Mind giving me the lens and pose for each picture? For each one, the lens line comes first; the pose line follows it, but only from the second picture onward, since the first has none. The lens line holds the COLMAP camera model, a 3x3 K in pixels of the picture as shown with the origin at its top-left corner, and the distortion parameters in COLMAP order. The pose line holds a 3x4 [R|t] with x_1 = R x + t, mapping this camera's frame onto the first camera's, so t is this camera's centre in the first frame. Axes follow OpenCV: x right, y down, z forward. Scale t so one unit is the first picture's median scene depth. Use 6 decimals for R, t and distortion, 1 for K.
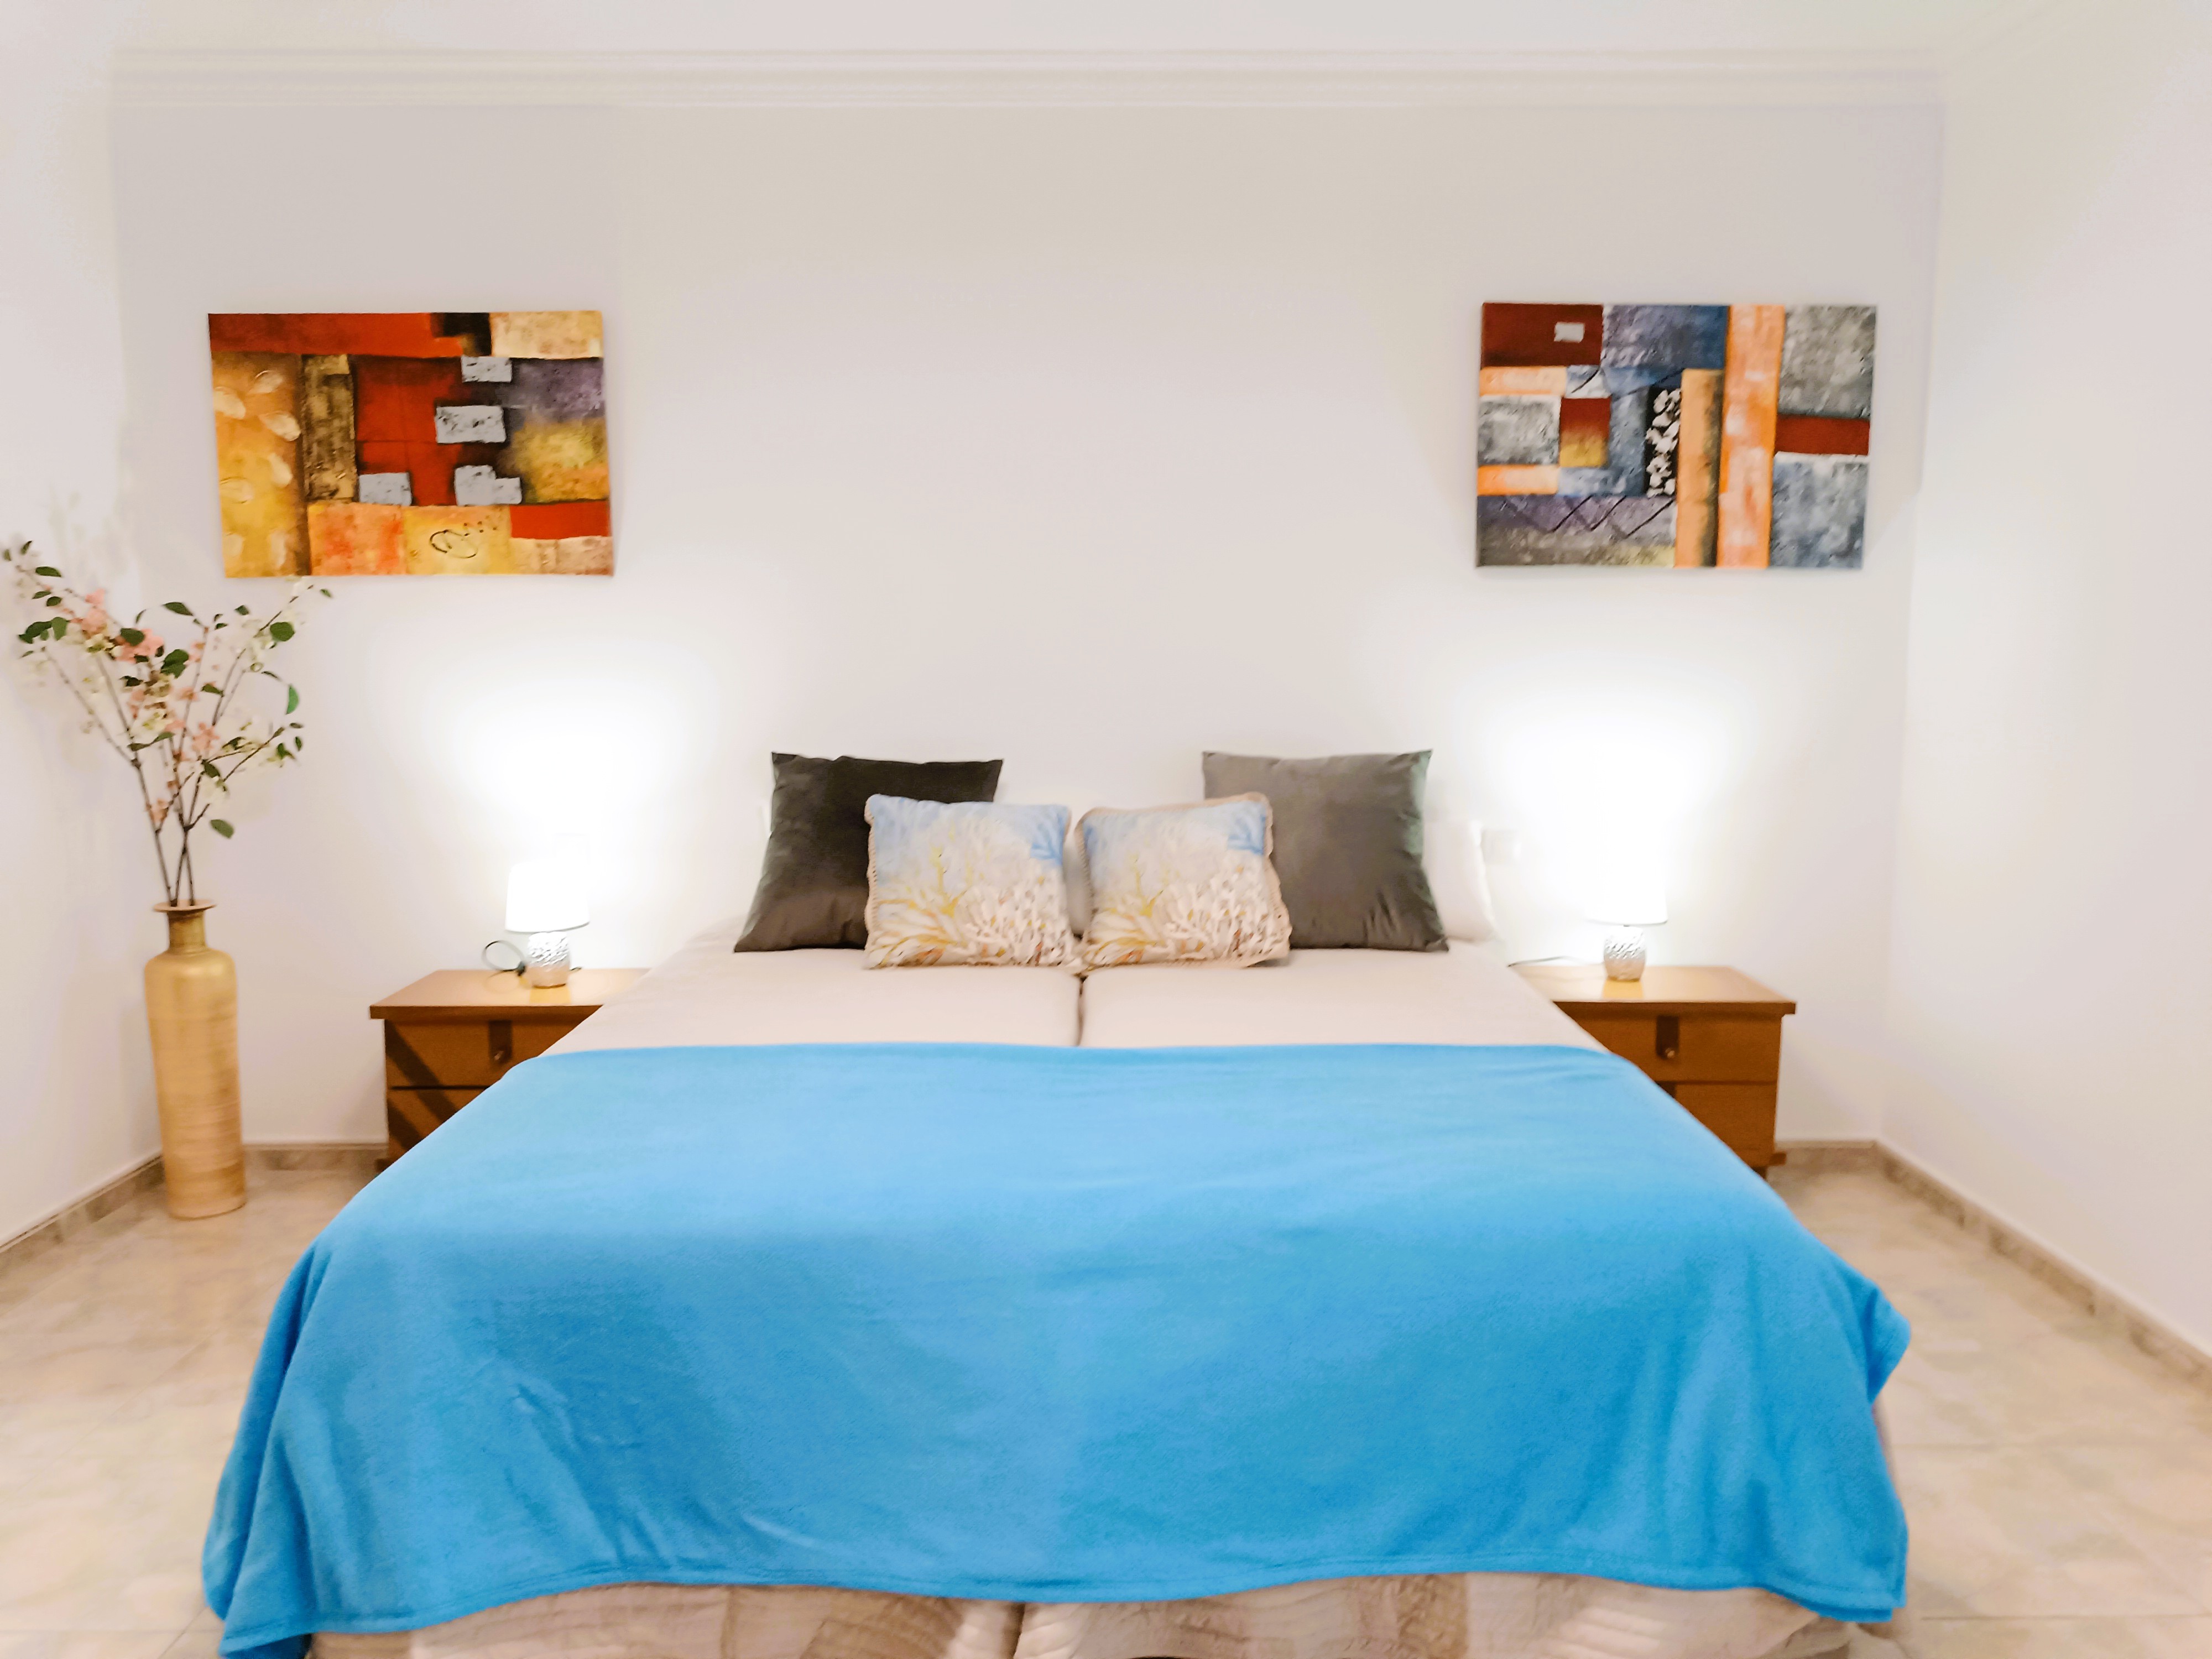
lens RADIAL K [[1565.4, 0, 1106.0], [0, 1565.4, 829.5], [0, 0, 1]] dist [0.003788, -0.003557]
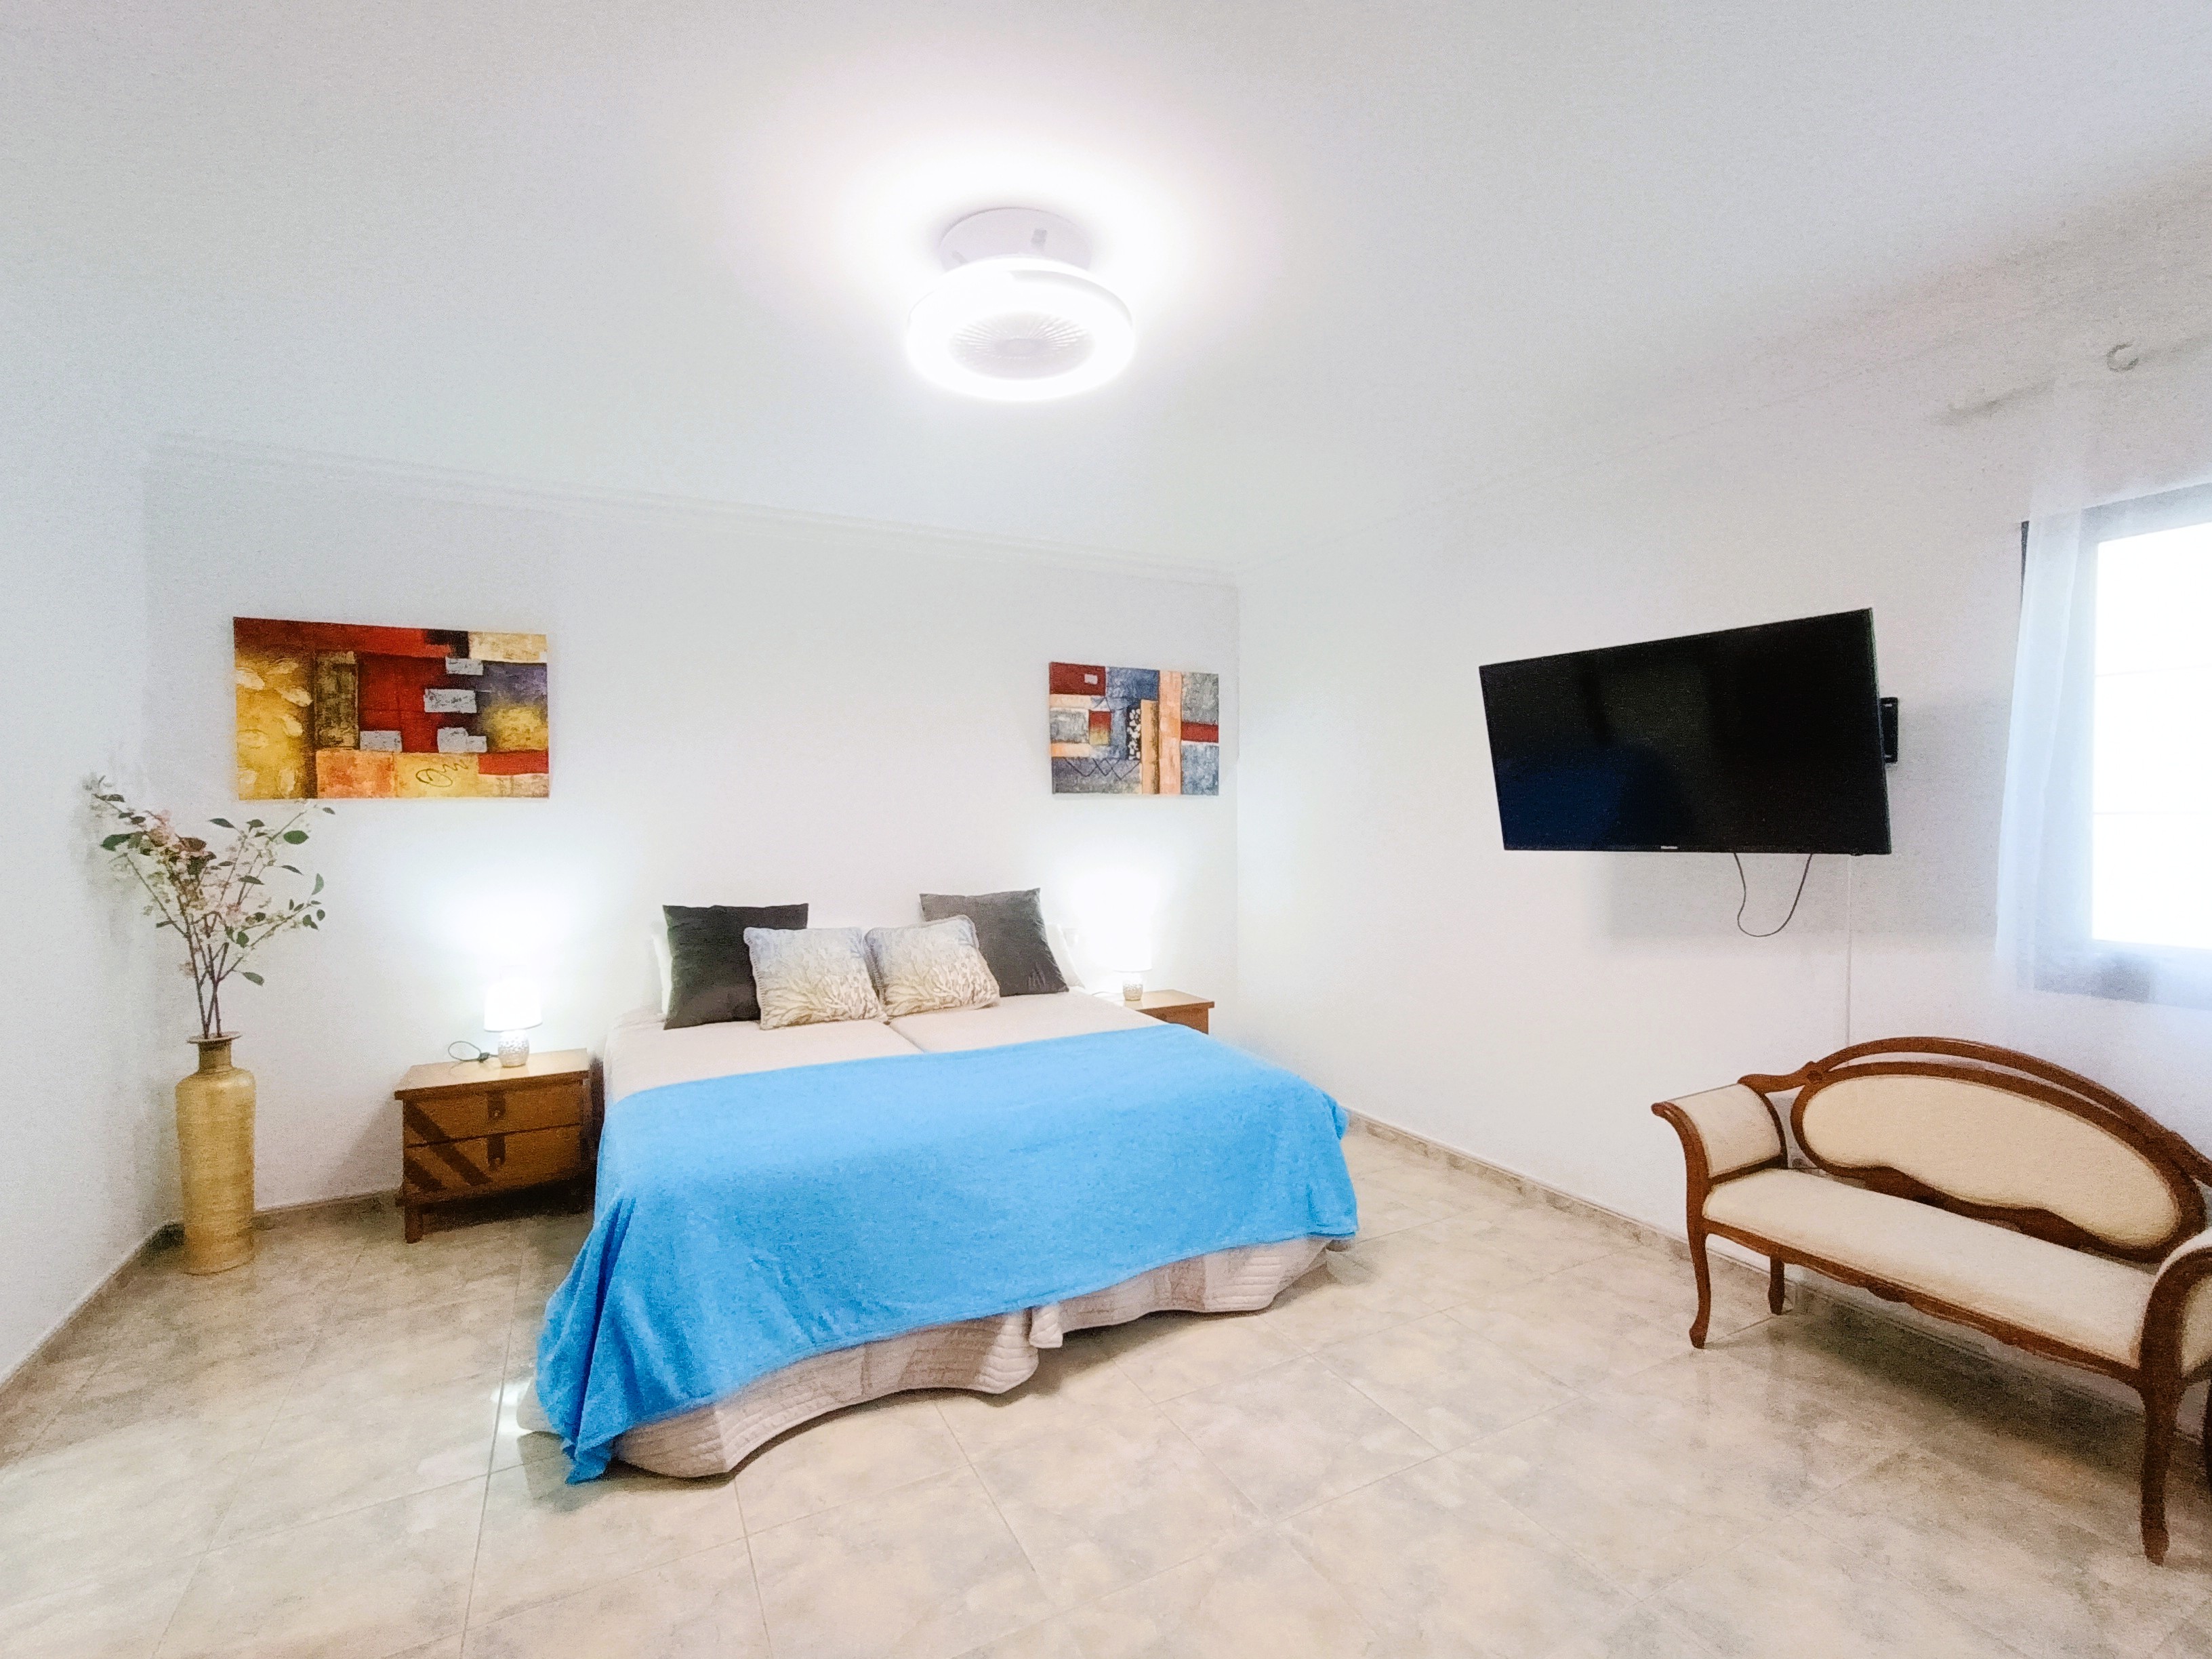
lens RADIAL K [[1024.7, 0, 1106.0], [0, 1024.7, 829.5], [0, 0, 1]] dist [-0.056500, 0.038841]
pose [[0.888441, -0.013961, 0.458779, -0.292341], [0.063287, 0.993716, -0.092318, -0.001836], [-0.454608, 0.111054, 0.883741, -0.151410]]
